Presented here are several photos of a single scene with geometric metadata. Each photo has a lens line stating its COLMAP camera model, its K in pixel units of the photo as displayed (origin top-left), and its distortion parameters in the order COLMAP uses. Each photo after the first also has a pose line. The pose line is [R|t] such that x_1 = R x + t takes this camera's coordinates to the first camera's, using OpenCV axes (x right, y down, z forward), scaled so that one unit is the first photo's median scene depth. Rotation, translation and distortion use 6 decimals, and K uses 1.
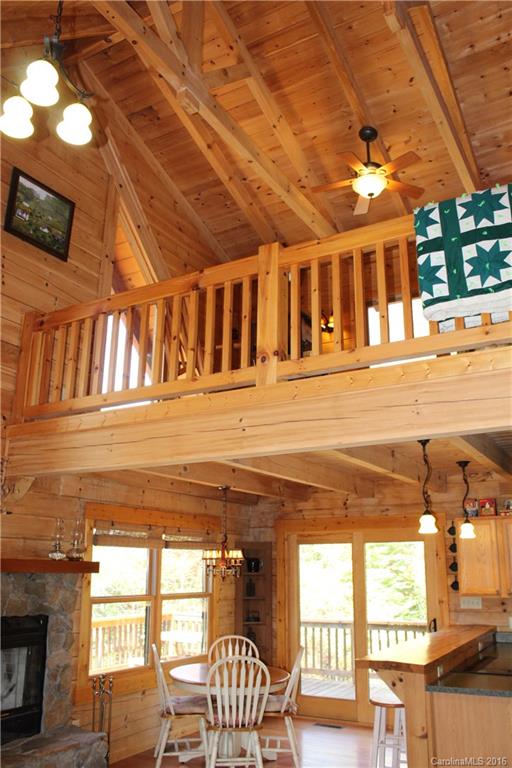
lens RADIAL K [[640.0, 0, 257.5], [0, 640.0, 388.6], [0, 0, 1]] dist [-0.164696, 0.138958]
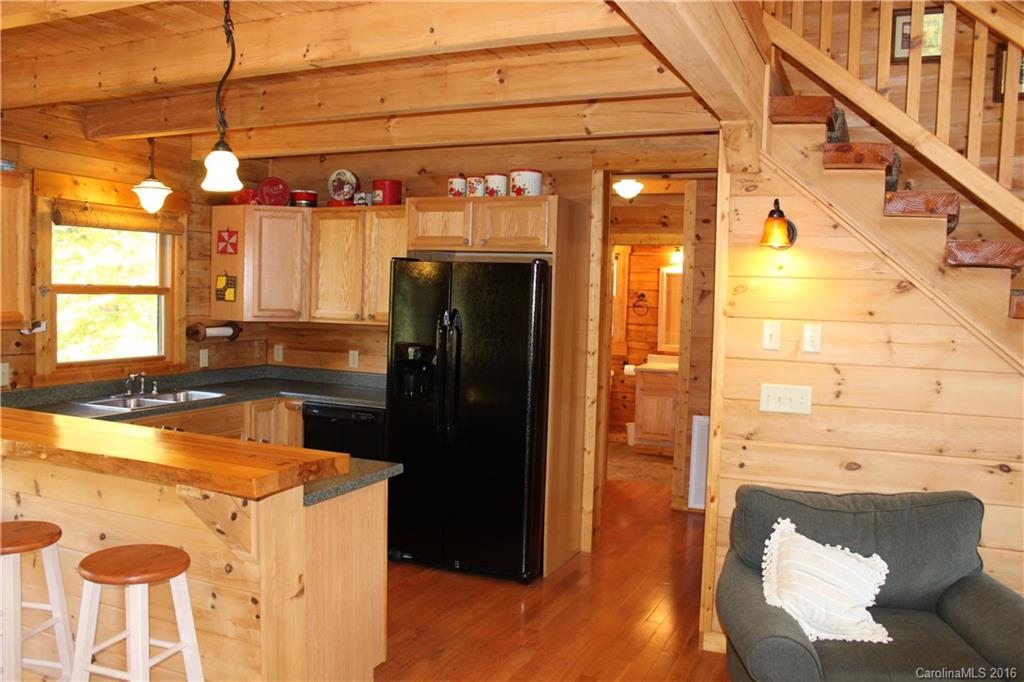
lens RADIAL K [[853.4, 0, 518.2], [0, 853.4, 342.6], [0, 0, 1]] dist [-0.164696, 0.138958]
pose [[-0.100811, -0.060406, 0.993070, -0.312416], [-0.292822, 0.955745, 0.028410, 0.219982], [-0.950838, -0.287929, -0.114037, 0.715799]]
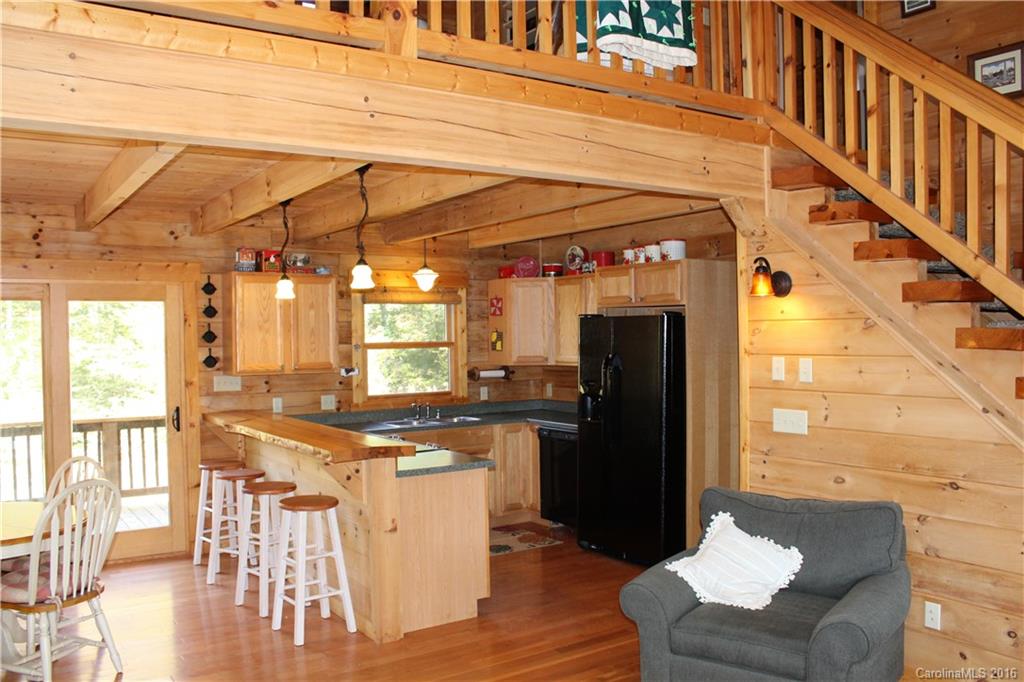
lens RADIAL K [[853.4, 0, 514.6], [0, 853.4, 344.4], [0, 0, 1]] dist [-0.164696, 0.138958]
pose [[0.437988, -0.017225, 0.898816, -0.509288], [-0.227882, 0.965033, 0.129540, 0.101404], [-0.869618, -0.261561, 0.418748, 0.325176]]
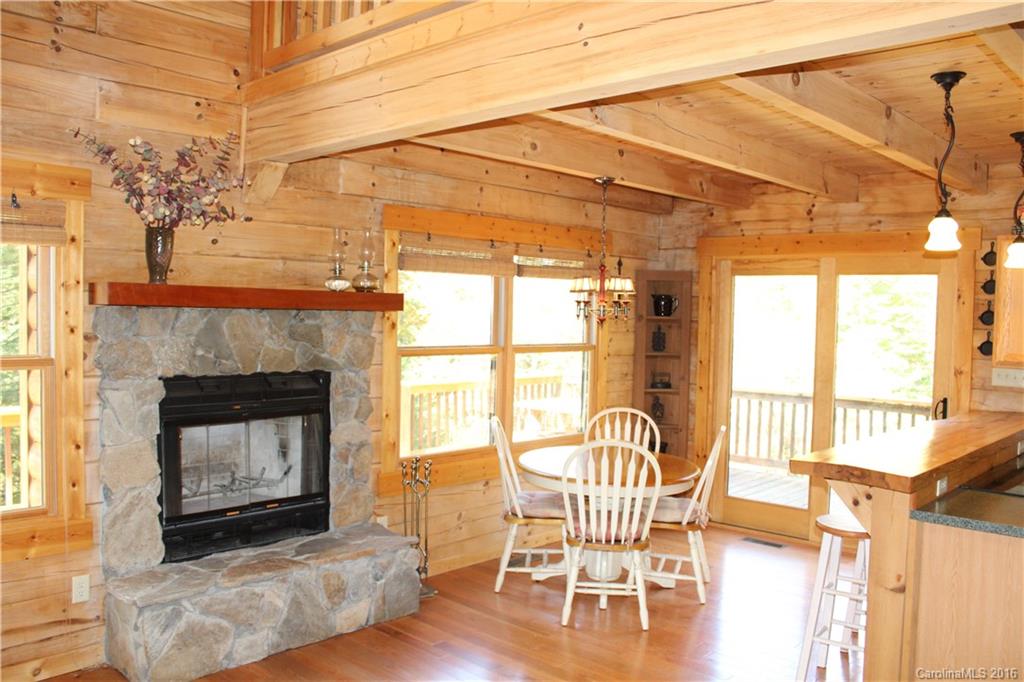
lens RADIAL K [[853.4, 0, 502.6], [0, 853.4, 348.9], [0, 0, 1]] dist [-0.164696, 0.138958]
pose [[0.970771, 0.029812, -0.238150, 0.060345], [0.045336, 0.951616, 0.303927, 0.064267], [0.235688, -0.305840, 0.922449, 0.183052]]
